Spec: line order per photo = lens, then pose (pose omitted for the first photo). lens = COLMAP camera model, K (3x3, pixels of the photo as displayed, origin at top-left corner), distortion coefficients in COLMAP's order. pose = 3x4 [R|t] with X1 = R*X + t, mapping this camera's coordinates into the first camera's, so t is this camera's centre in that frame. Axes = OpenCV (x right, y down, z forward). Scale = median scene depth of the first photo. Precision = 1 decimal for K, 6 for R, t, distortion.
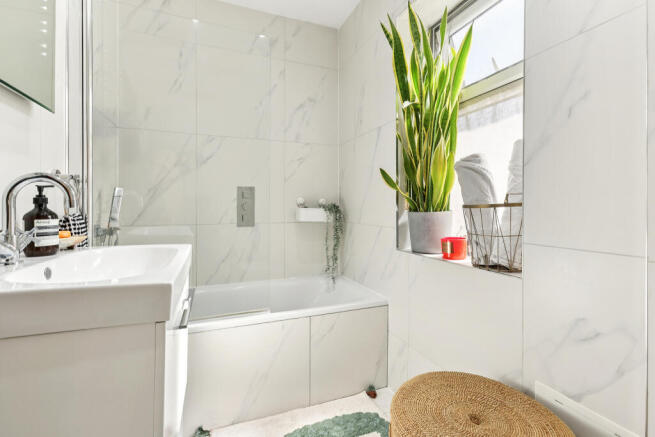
lens RADIAL K [[293.8, 0, 326.4], [0, 293.8, 211.0], [0, 0, 1]] dist [0.004076, 0.000527]
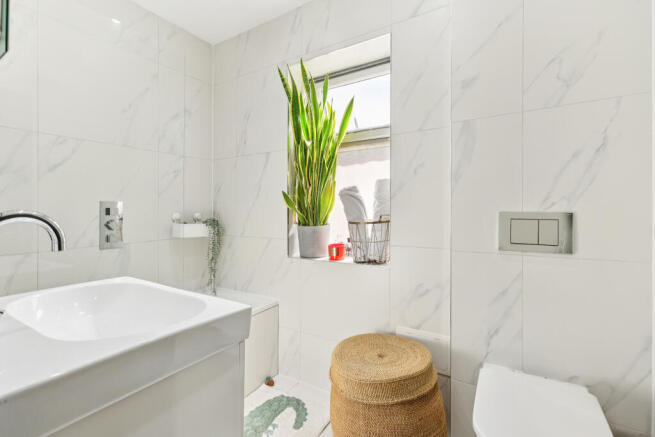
lens RADIAL K [[293.4, 0, 327.5], [0, 293.4, 218.5], [0, 0, 1]] dist [-0.000751, 0.000166]
pose [[0.792722, -0.027724, 0.608952, -0.390379], [0.018837, 0.999602, 0.020988, -0.053273], [-0.609292, -0.005167, 0.792929, -0.057772]]
